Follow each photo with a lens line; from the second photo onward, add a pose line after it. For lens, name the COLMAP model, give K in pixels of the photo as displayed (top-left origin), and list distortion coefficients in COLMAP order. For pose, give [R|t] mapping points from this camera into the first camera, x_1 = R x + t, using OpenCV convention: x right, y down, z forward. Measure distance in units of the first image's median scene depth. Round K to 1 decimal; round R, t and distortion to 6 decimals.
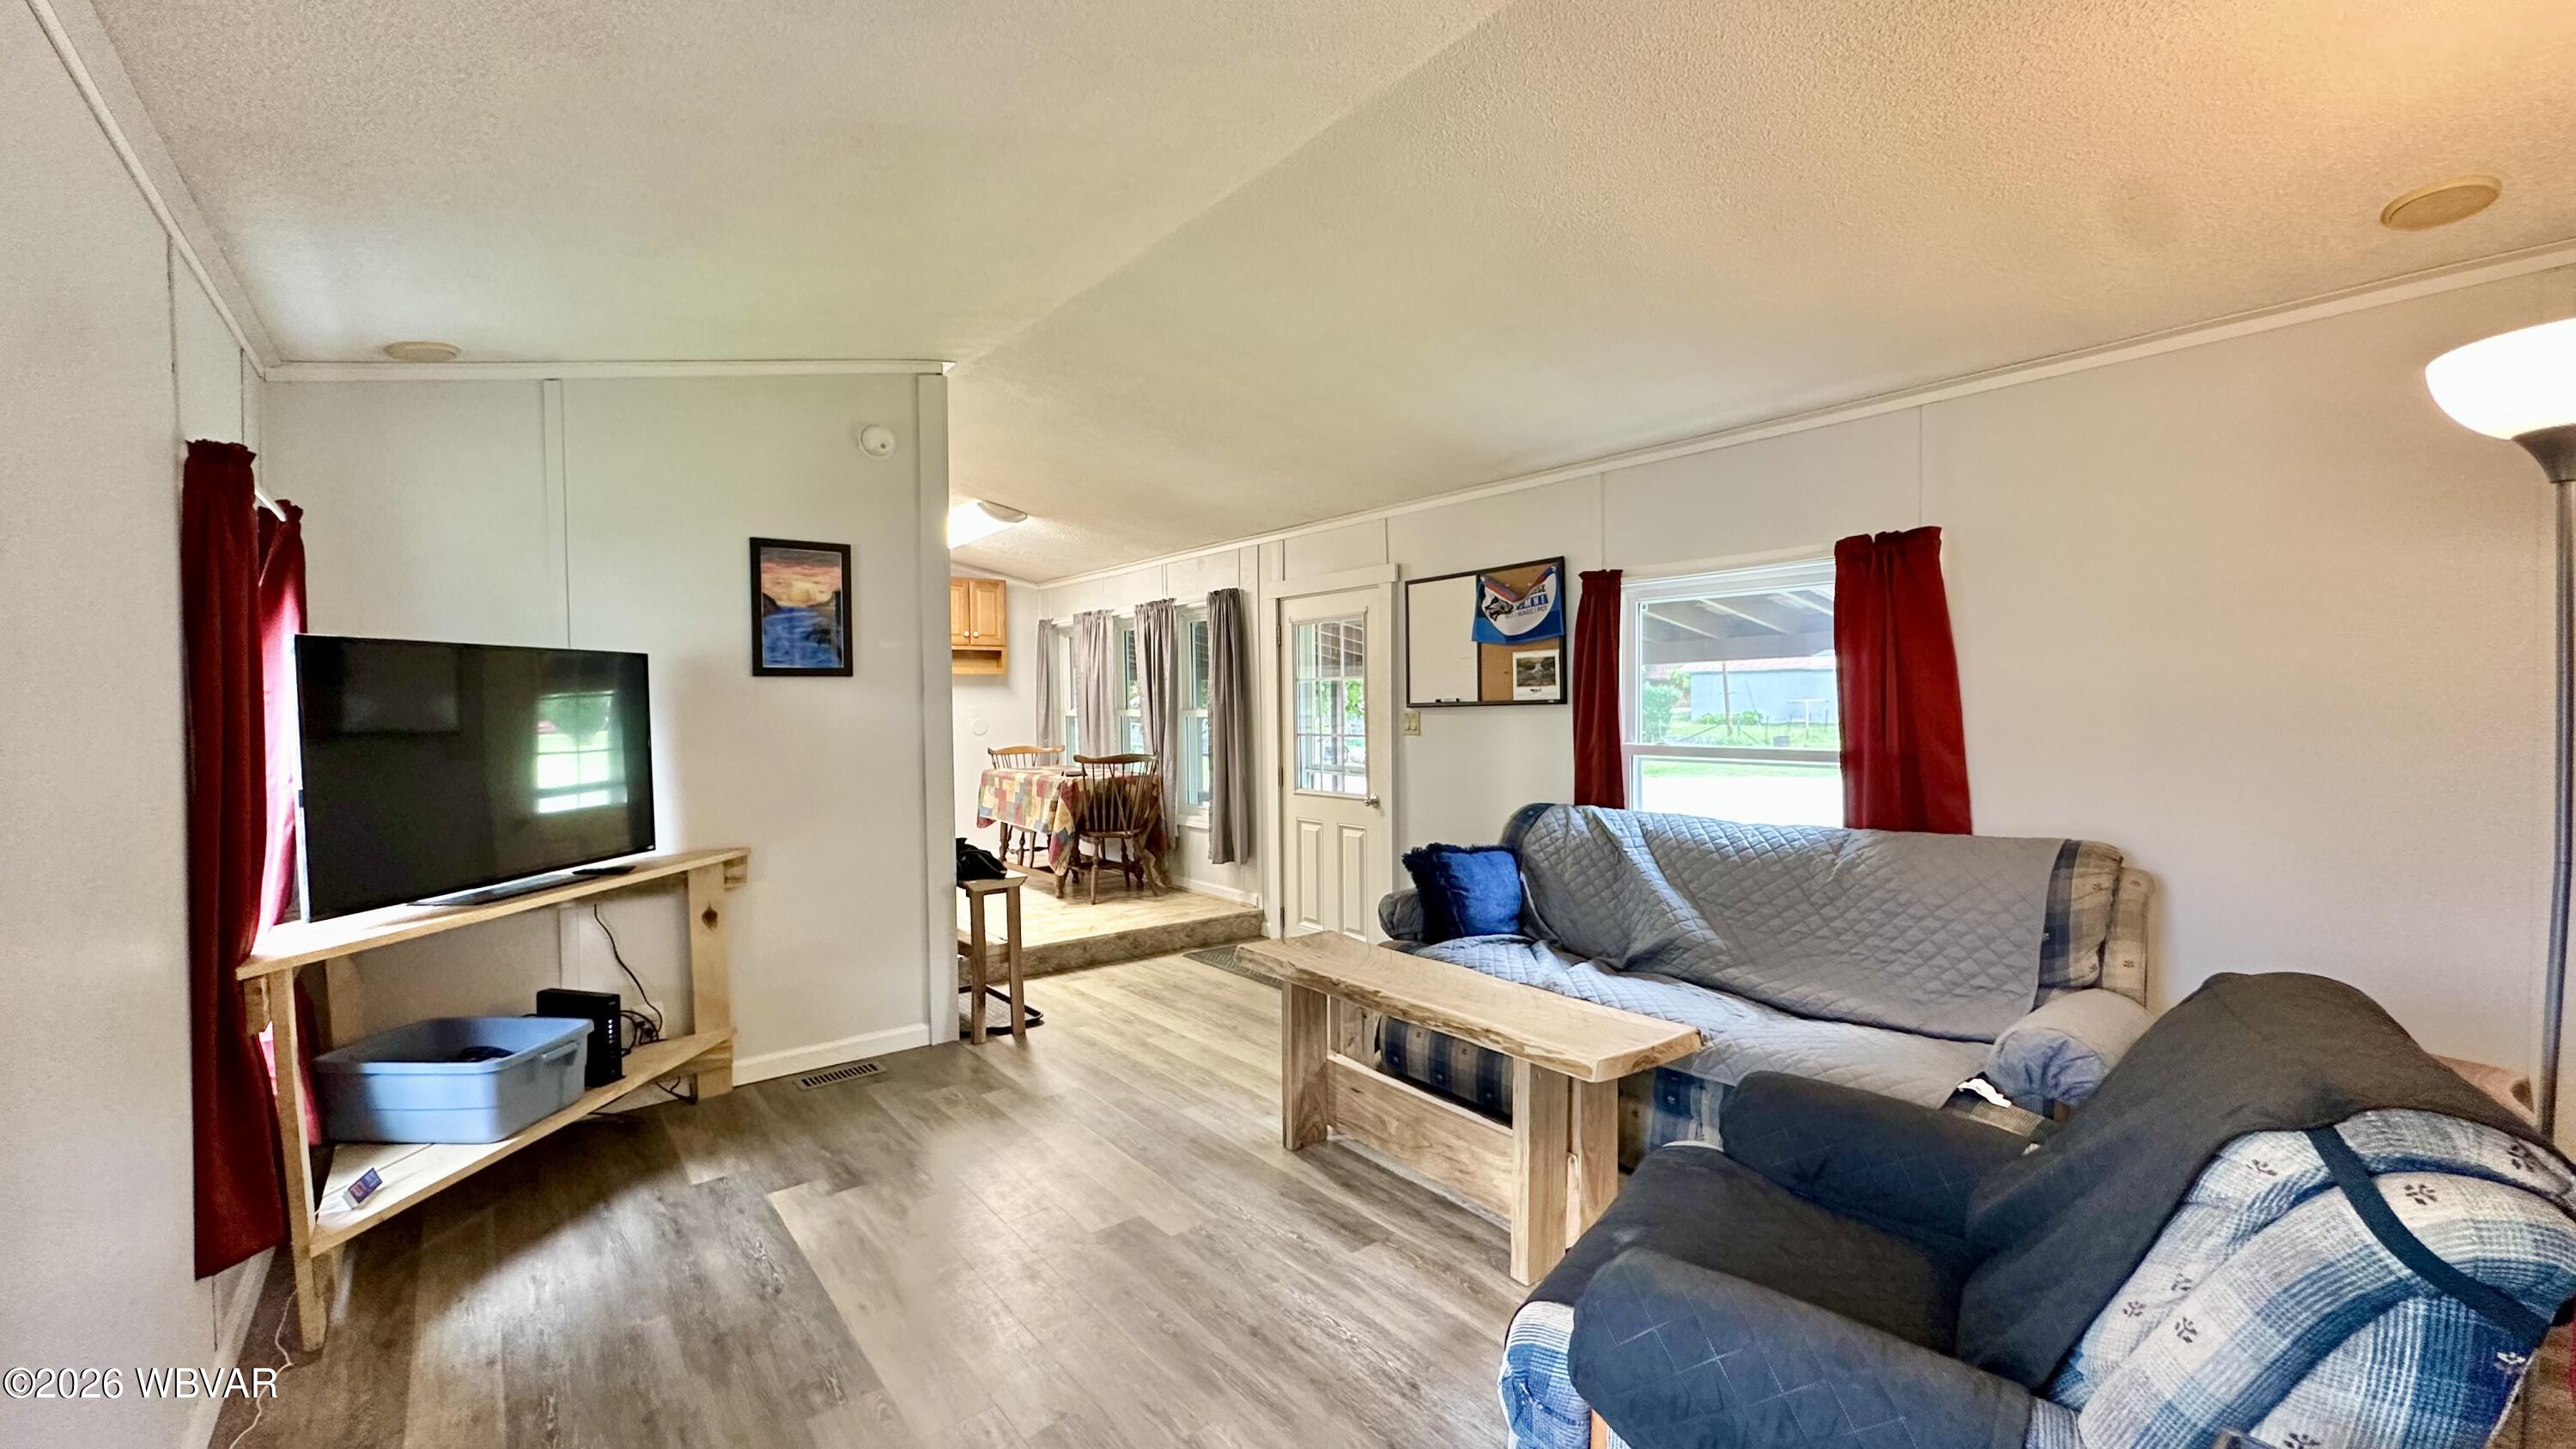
lens RADIAL K [[1027.1, 0, 1288.4], [0, 1027.1, 726.9], [0, 0, 1]] dist [-0.002366, 0.000338]
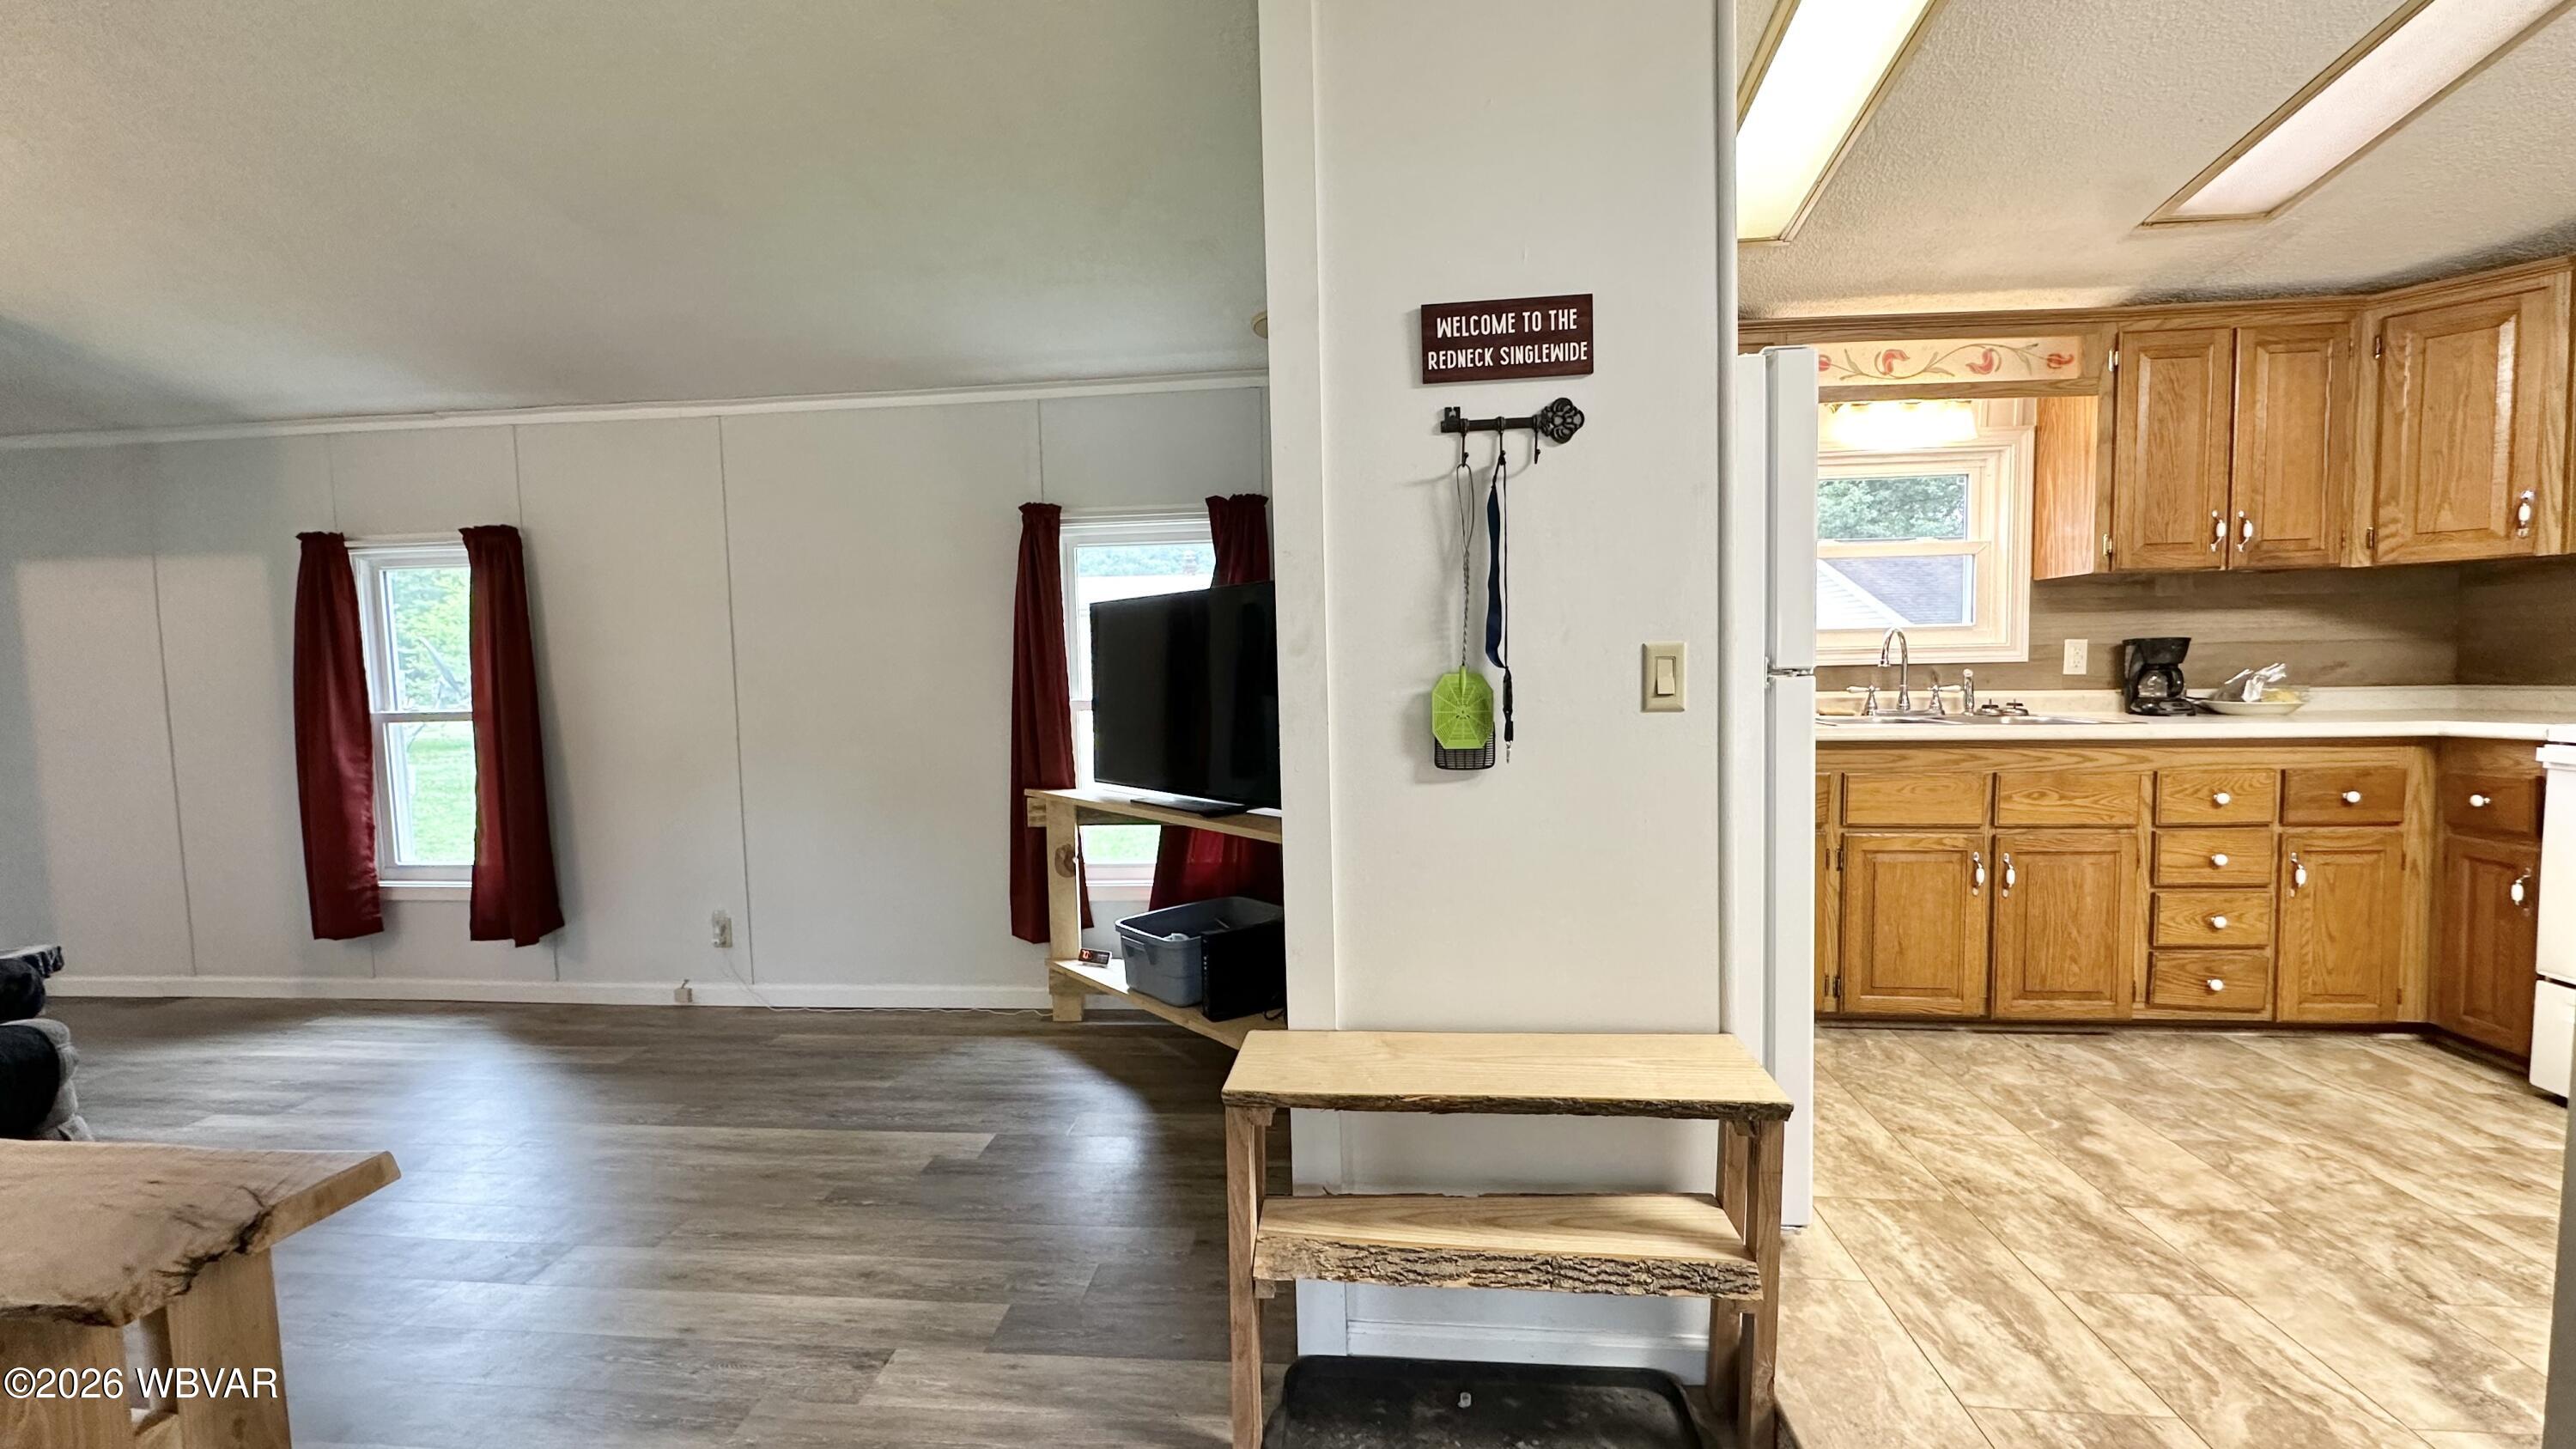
lens RADIAL K [[1027.1, 0, 1288.4], [0, 1027.1, 726.9], [0, 0, 1]] dist [-0.002366, 0.000338]
pose [[-0.696846, 0.075875, -0.713196, -0.010894], [0.012255, 0.995503, 0.093935, -0.022756], [0.717116, 0.056718, -0.694642, 1.201883]]
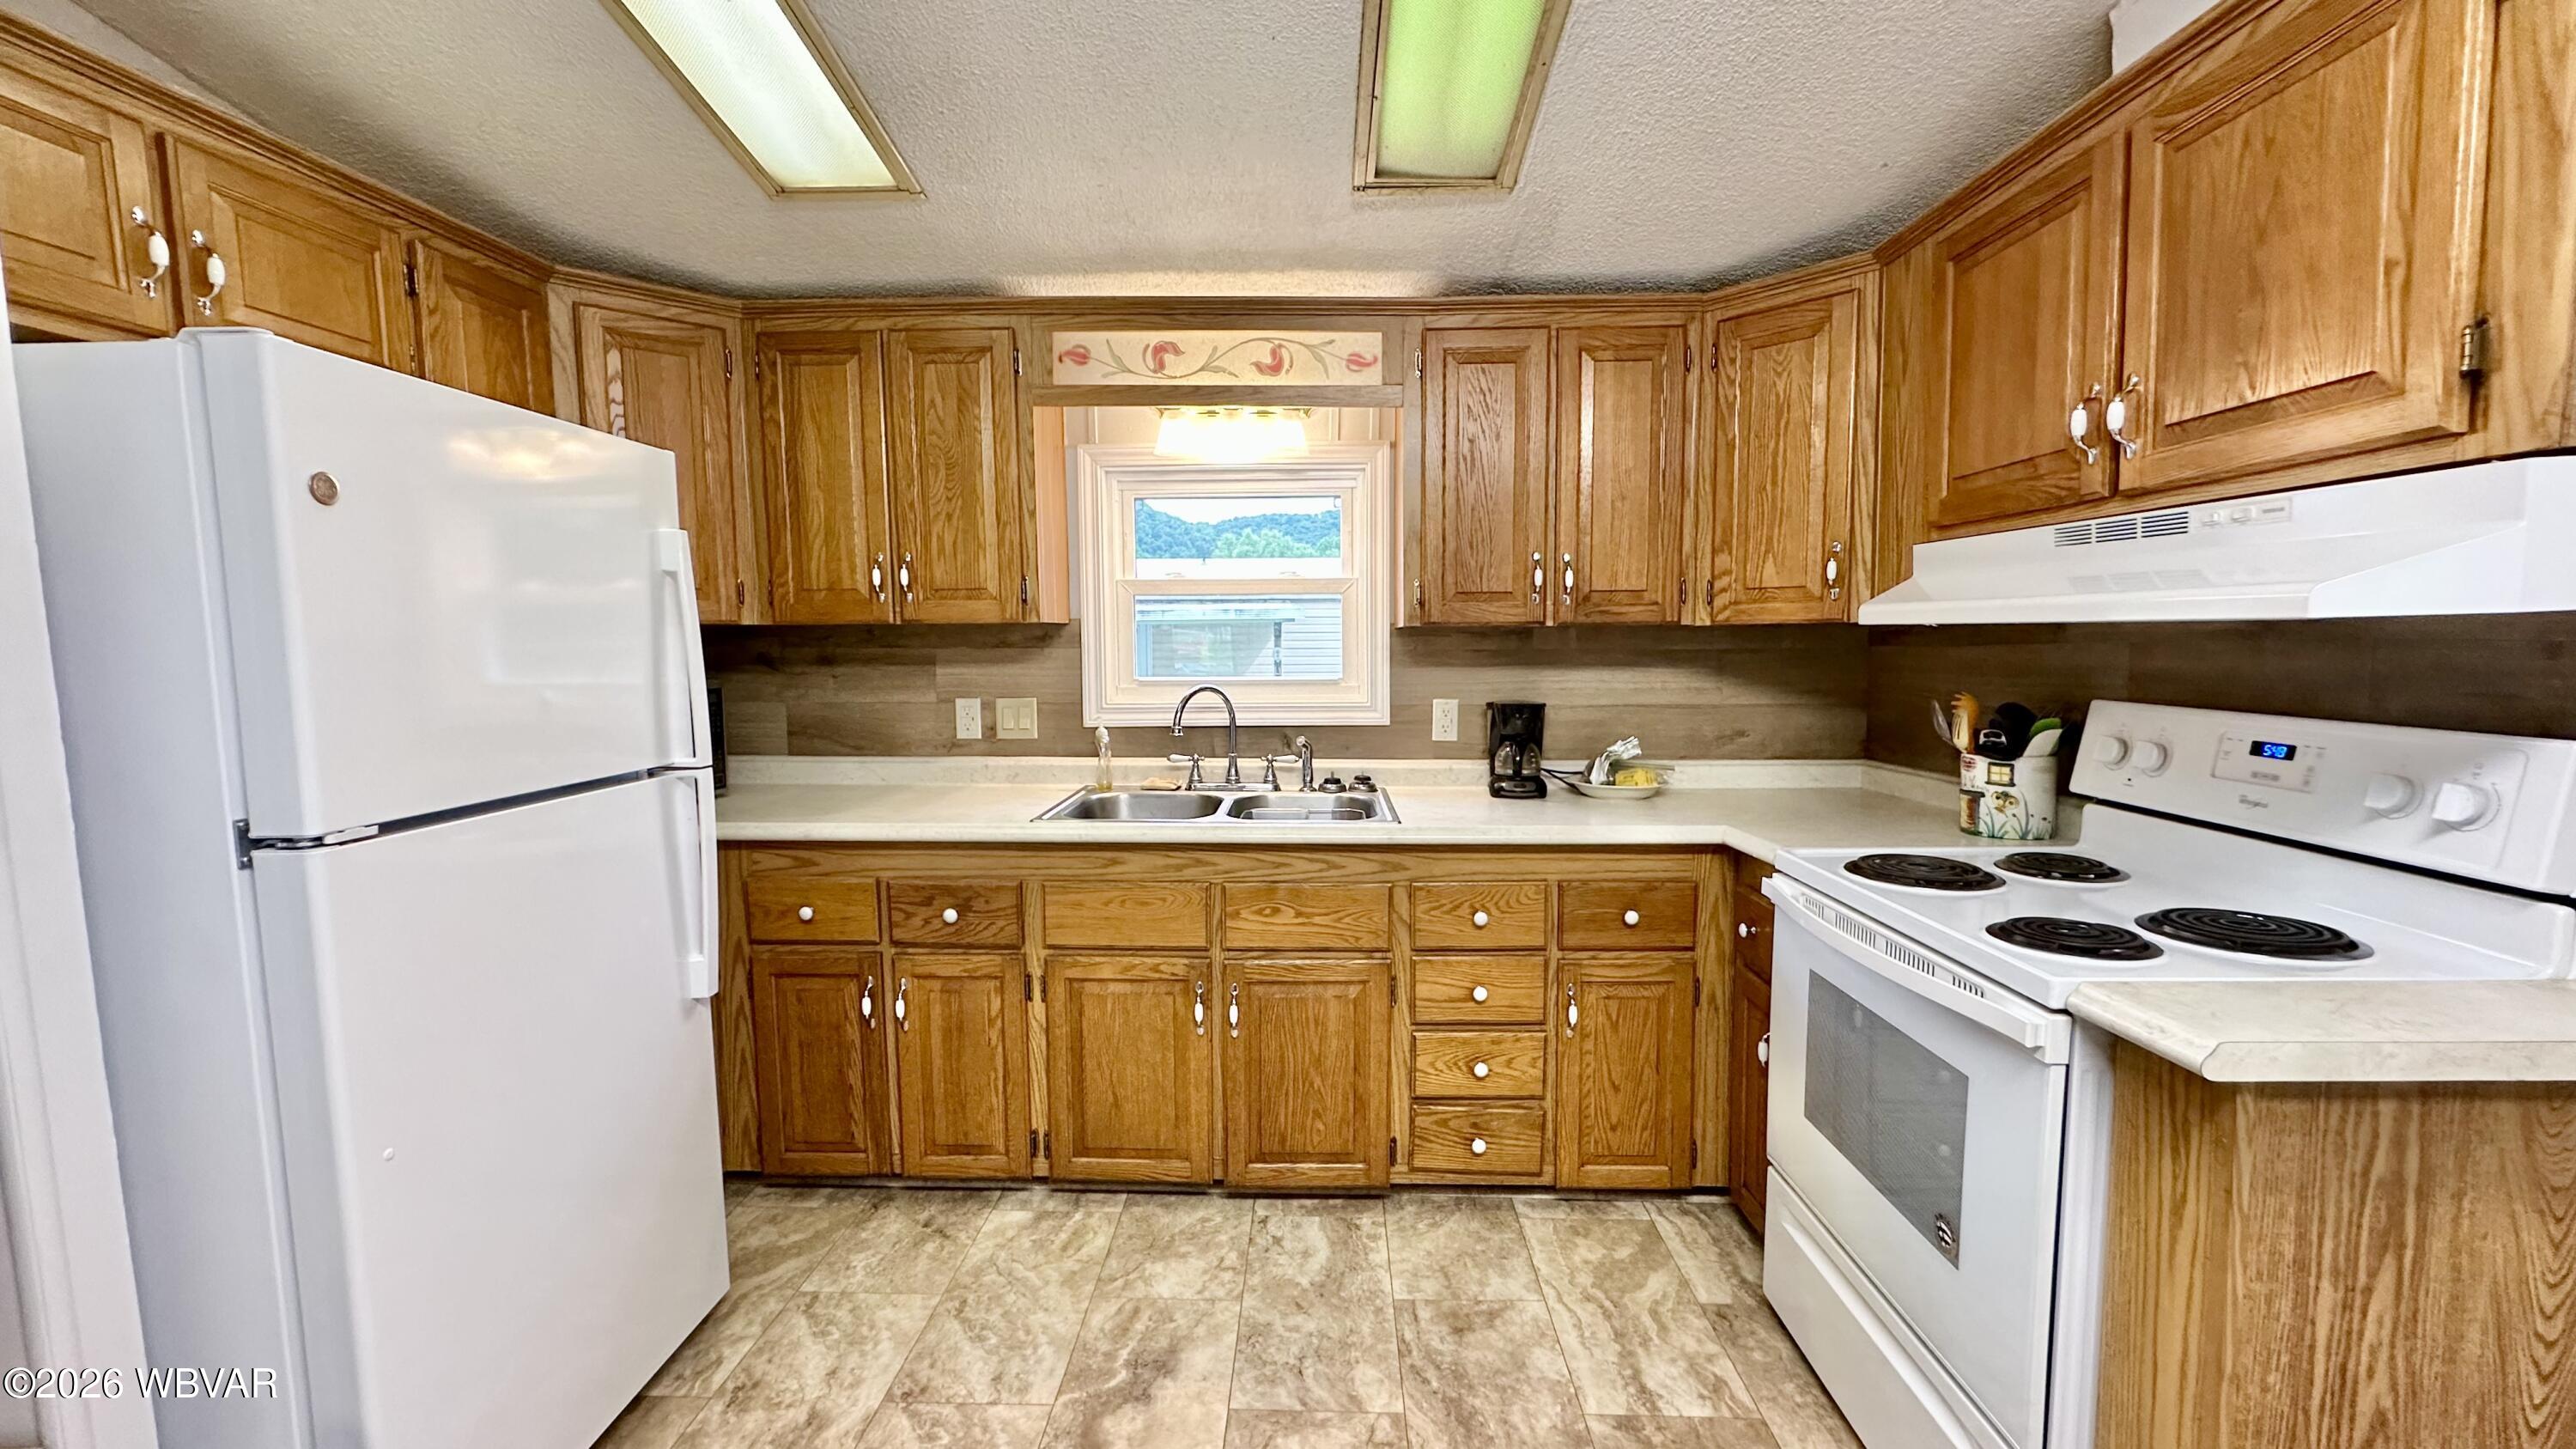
lens RADIAL K [[1029.0, 0, 1288.7], [0, 1029.0, 726.6], [0, 0, 1]] dist [-0.003594, 0.000208]
pose [[-0.645063, 0.085418, -0.759340, -0.428473], [-0.003272, 0.993415, 0.114529, -0.065353], [0.764122, 0.076363, -0.640536, 1.429035]]
